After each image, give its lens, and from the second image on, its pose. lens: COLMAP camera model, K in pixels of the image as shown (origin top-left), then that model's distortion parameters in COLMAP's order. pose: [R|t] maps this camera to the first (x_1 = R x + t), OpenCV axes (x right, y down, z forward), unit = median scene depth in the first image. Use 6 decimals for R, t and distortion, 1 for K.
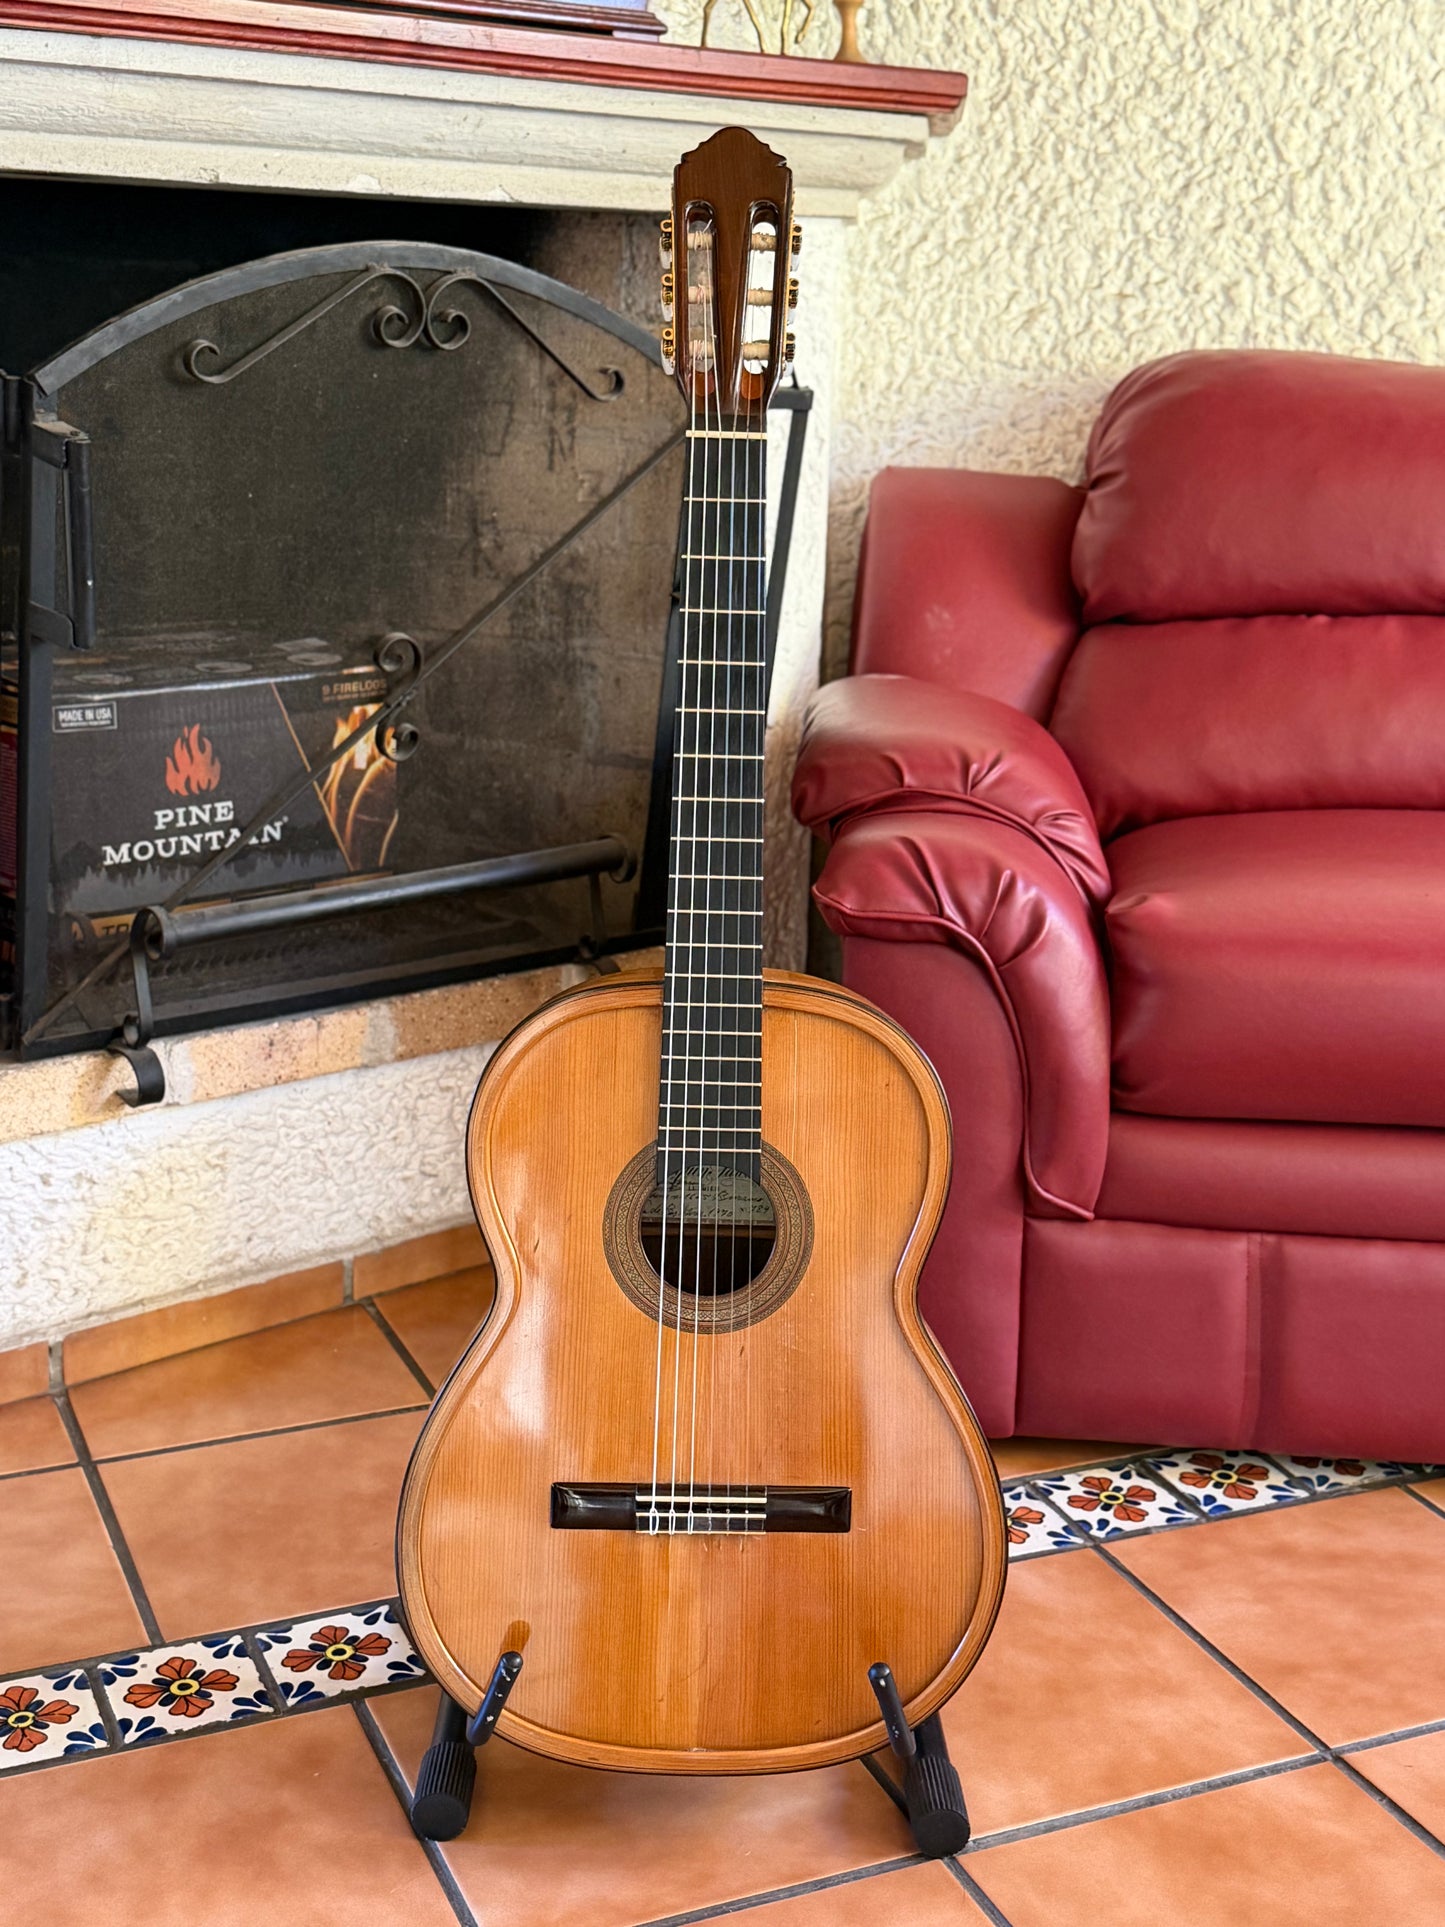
lens RADIAL K [[2362.9, 0, 727.2], [0, 2362.9, 970.5], [0, 0, 1]] dist [0.230368, -0.585592]
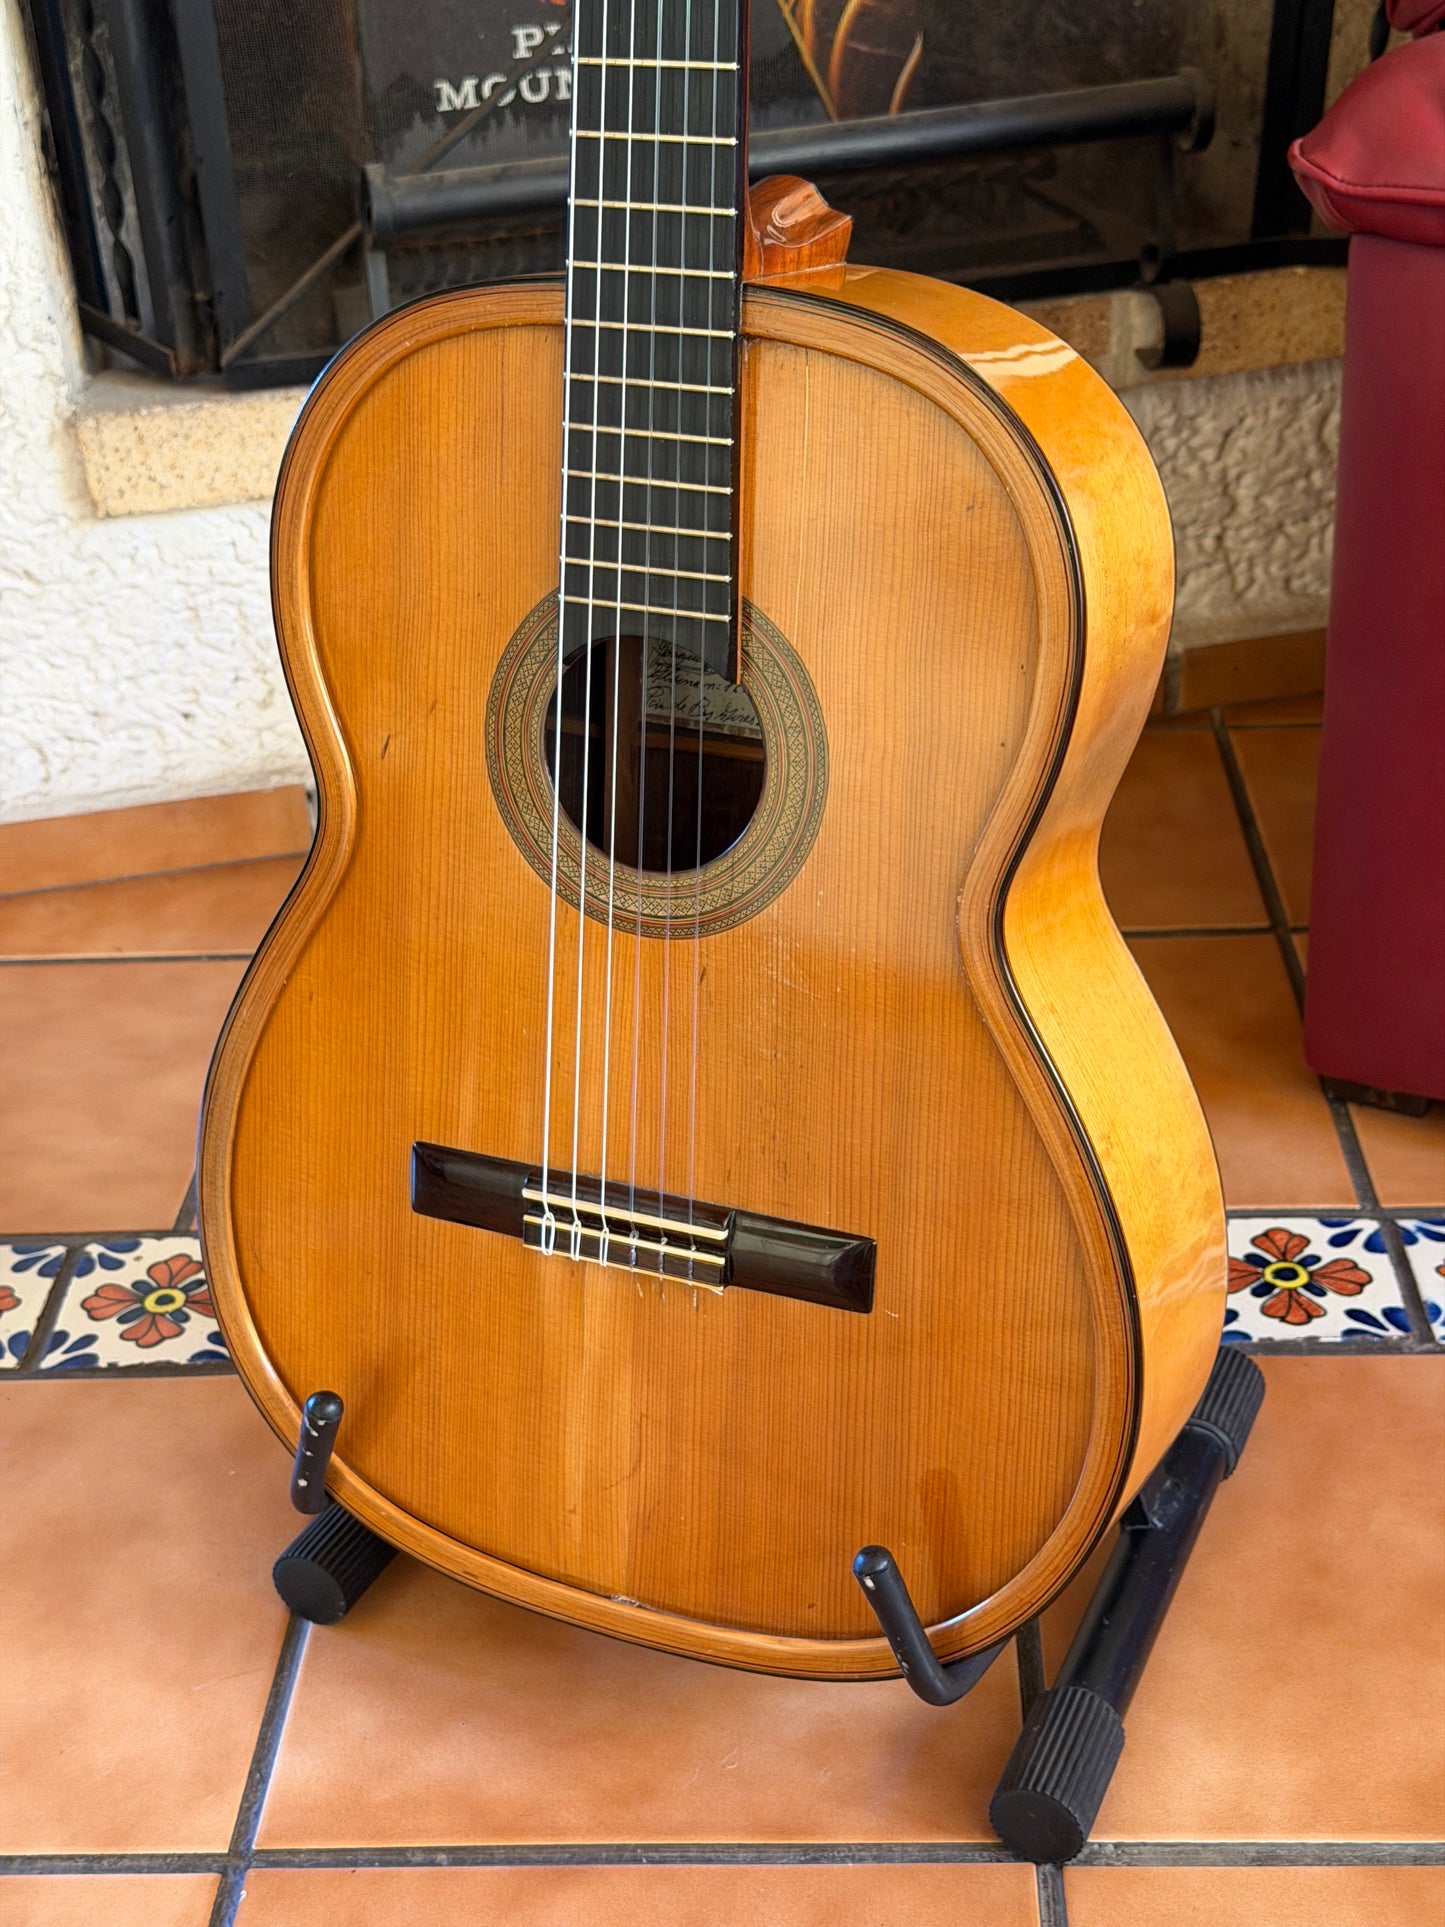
lens RADIAL K [[2723.9, 0, 726.0], [0, 2723.9, 968.6], [0, 0, 1]] dist [0.122495, -0.061997]
pose [[0.896803, 0.143263, -0.418593, 0.164780], [-0.045595, 0.971011, 0.234644, 0.005260], [0.440075, -0.191344, 0.877338, 0.263694]]
